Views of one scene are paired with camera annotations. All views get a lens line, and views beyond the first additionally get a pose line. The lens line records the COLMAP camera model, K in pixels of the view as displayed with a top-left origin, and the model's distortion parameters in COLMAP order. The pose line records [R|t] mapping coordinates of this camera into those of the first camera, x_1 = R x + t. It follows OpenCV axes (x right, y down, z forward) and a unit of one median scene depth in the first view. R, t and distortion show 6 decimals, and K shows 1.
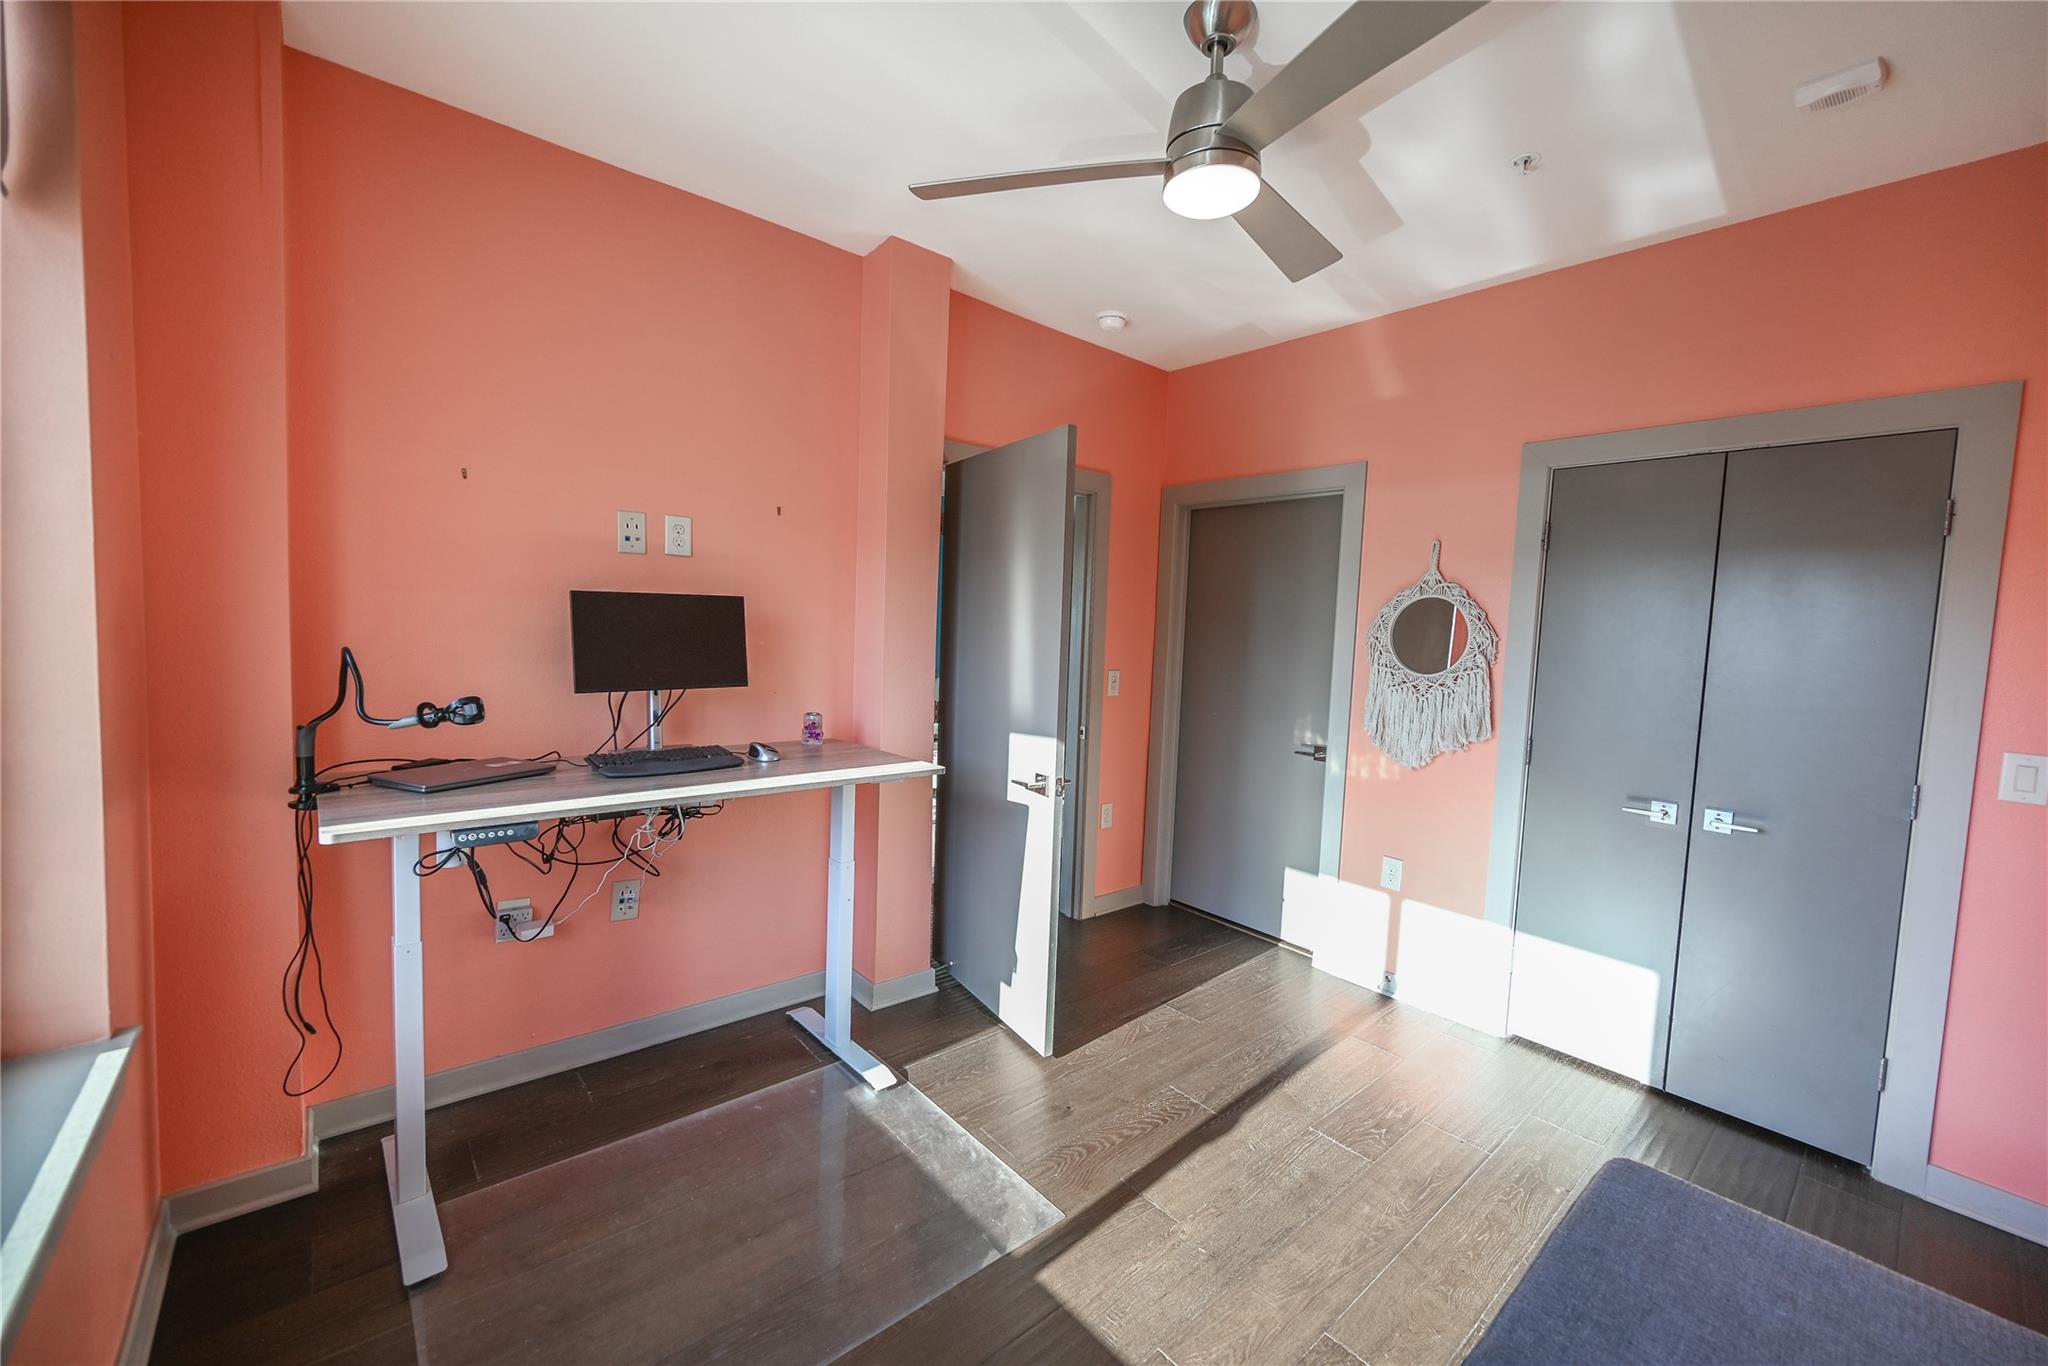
lens RADIAL K [[816.0, 0, 1047.7], [0, 816.0, 674.1], [0, 0, 1]] dist [0.000844, 0.000189]
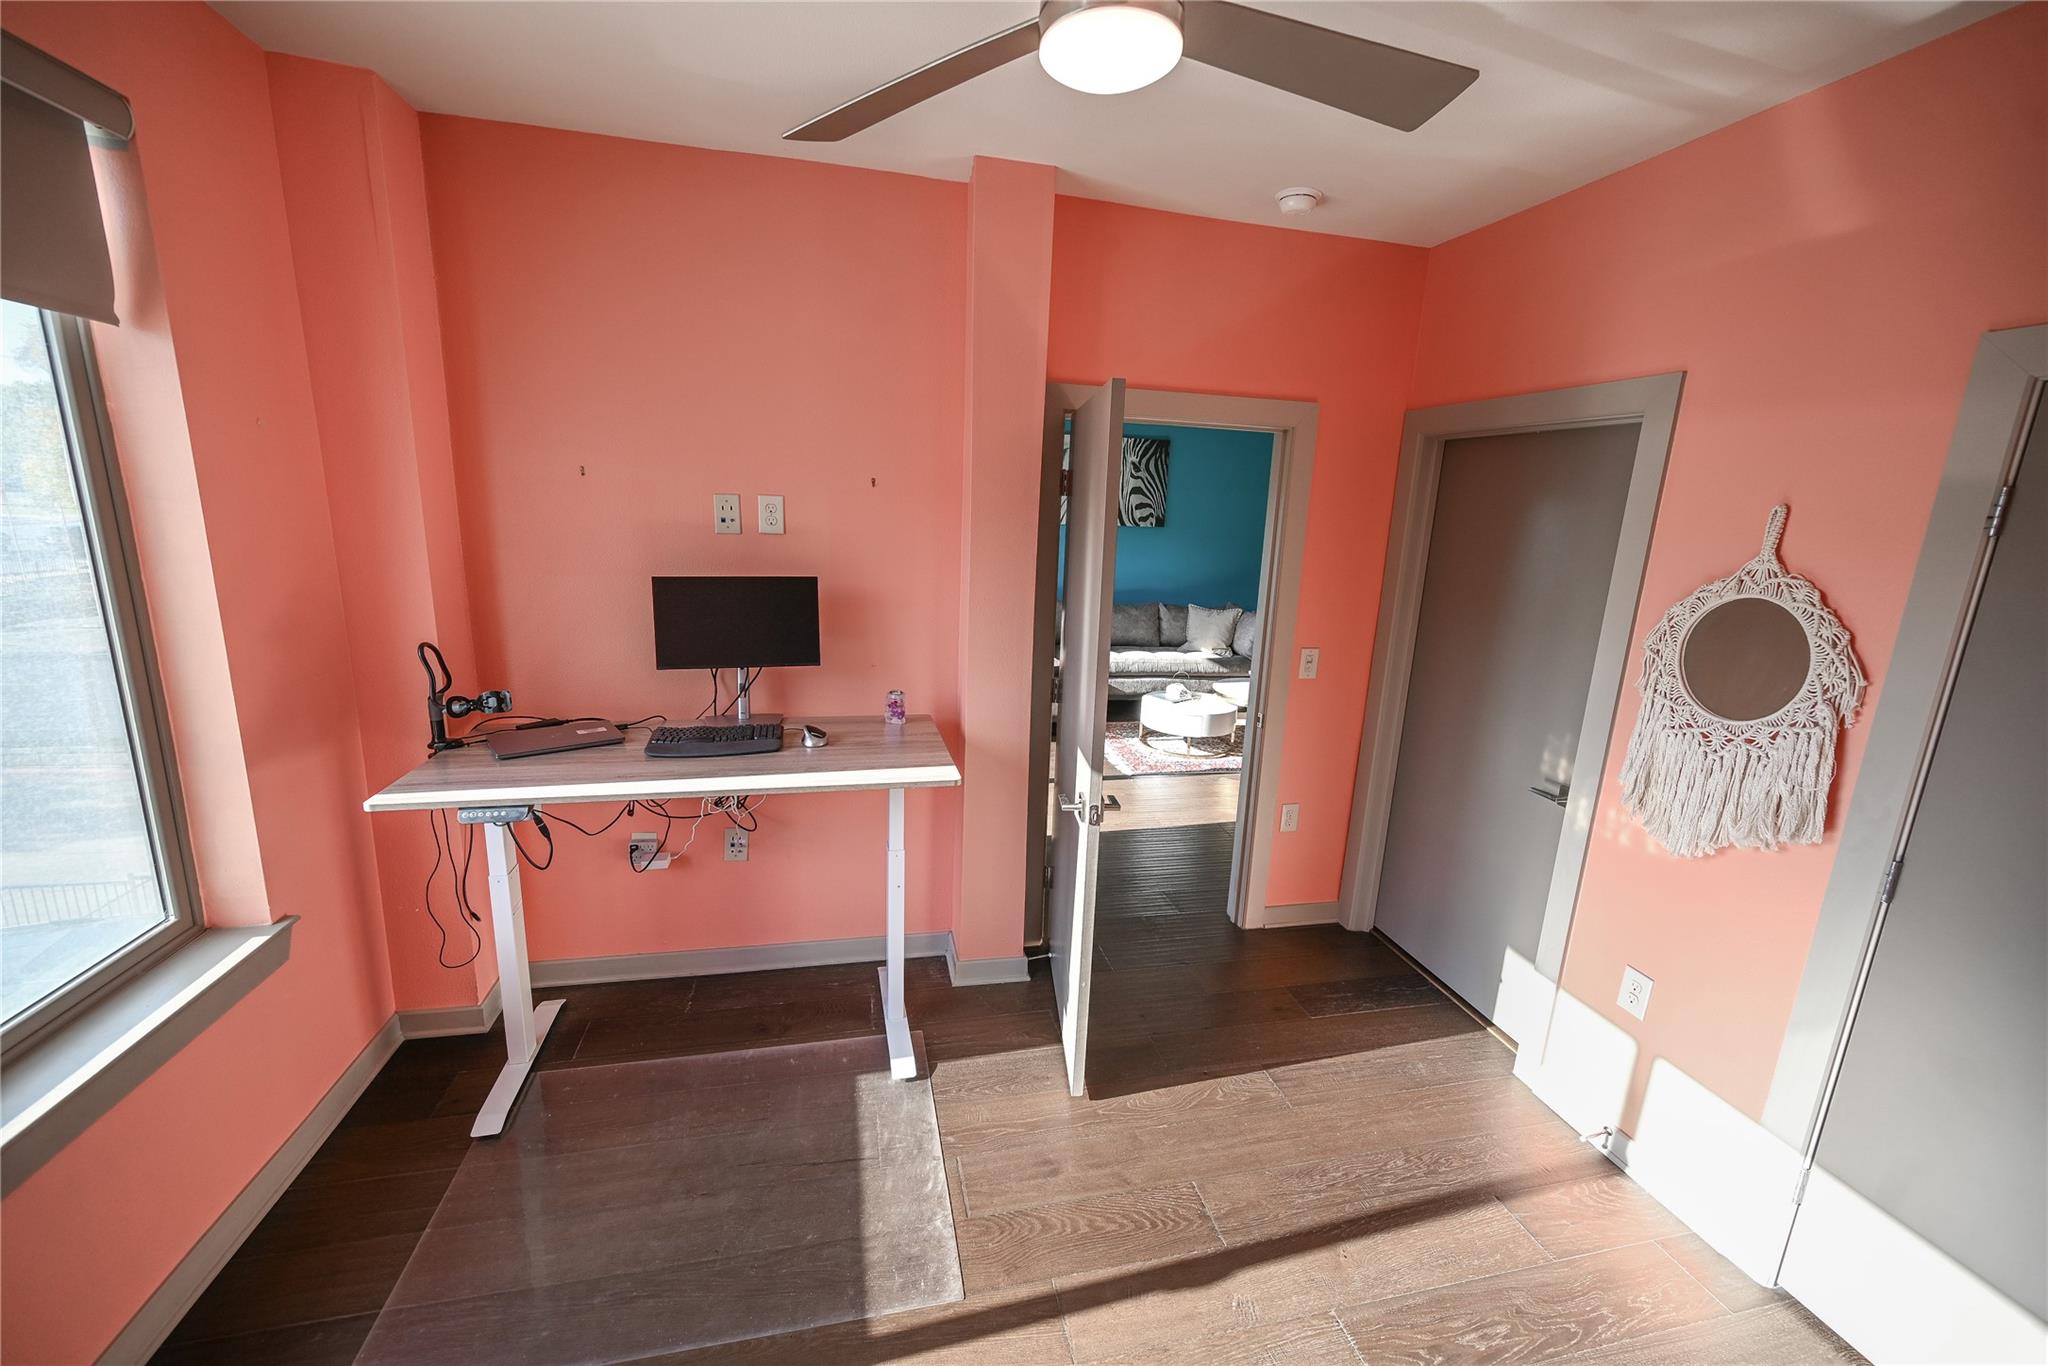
lens RADIAL K [[820.3, 0, 1018.1], [0, 820.3, 681.7], [0, 0, 1]] dist [0.001124, 0.000194]
pose [[0.878826, 0.098643, -0.466834, 0.289535], [-0.037257, 0.989596, 0.138965, -0.102460], [0.475685, -0.104733, 0.873358, 0.193653]]
